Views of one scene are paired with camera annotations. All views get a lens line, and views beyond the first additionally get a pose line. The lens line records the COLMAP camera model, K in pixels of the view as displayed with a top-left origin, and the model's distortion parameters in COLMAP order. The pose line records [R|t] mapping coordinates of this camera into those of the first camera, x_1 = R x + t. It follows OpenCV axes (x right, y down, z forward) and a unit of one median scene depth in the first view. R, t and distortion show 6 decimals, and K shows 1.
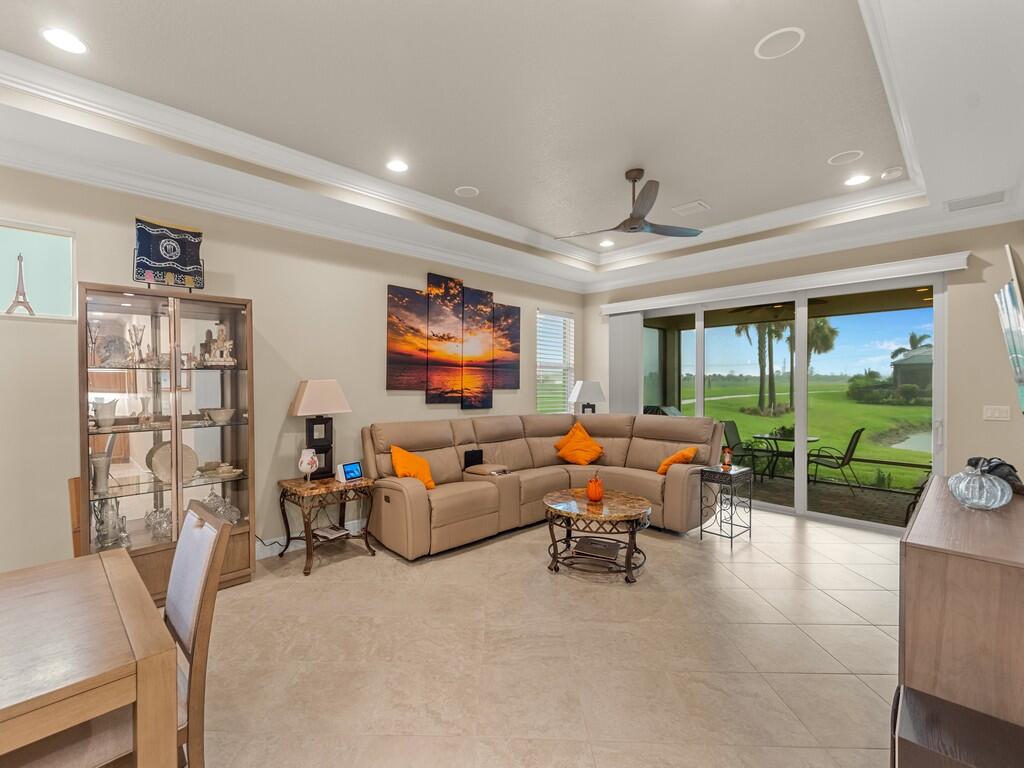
lens RADIAL K [[445.4, 0, 503.3], [0, 445.4, 382.2], [0, 0, 1]] dist [0.001292, -0.001186]
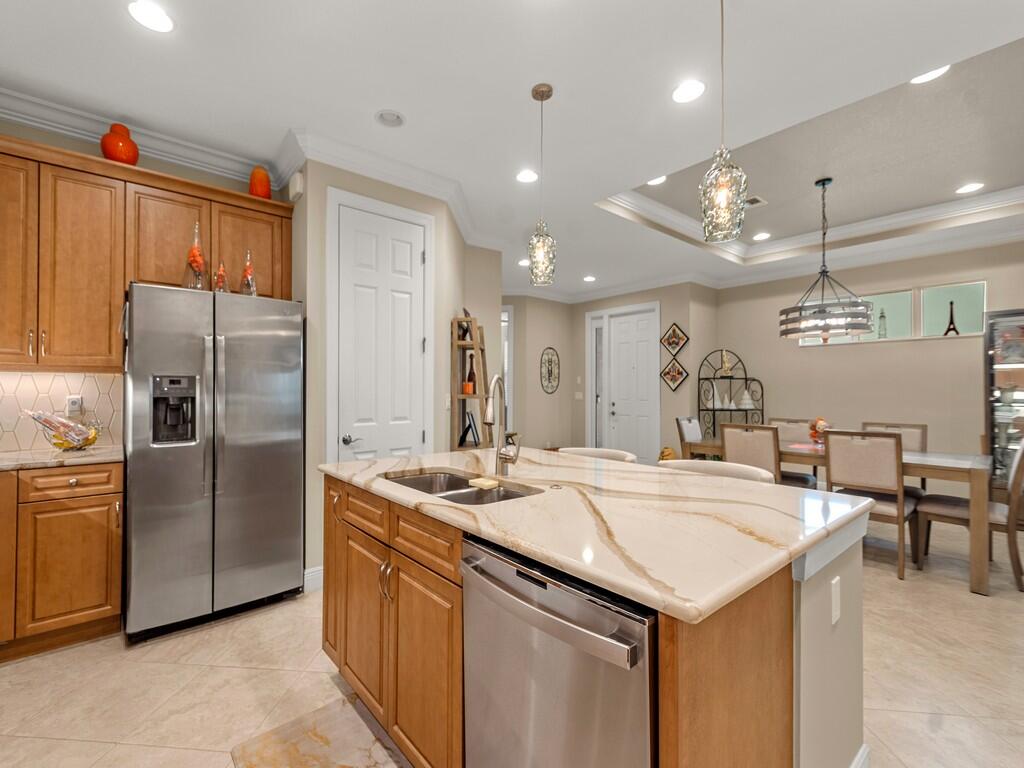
lens RADIAL K [[445.4, 0, 490.2], [0, 445.4, 388.6], [0, 0, 1]] dist [0.001292, -0.001186]
pose [[-0.099925, 0.011409, -0.994930, 0.761300], [-0.007502, 0.999897, 0.012219, 0.045865], [0.994967, 0.008685, -0.099829, -0.570223]]
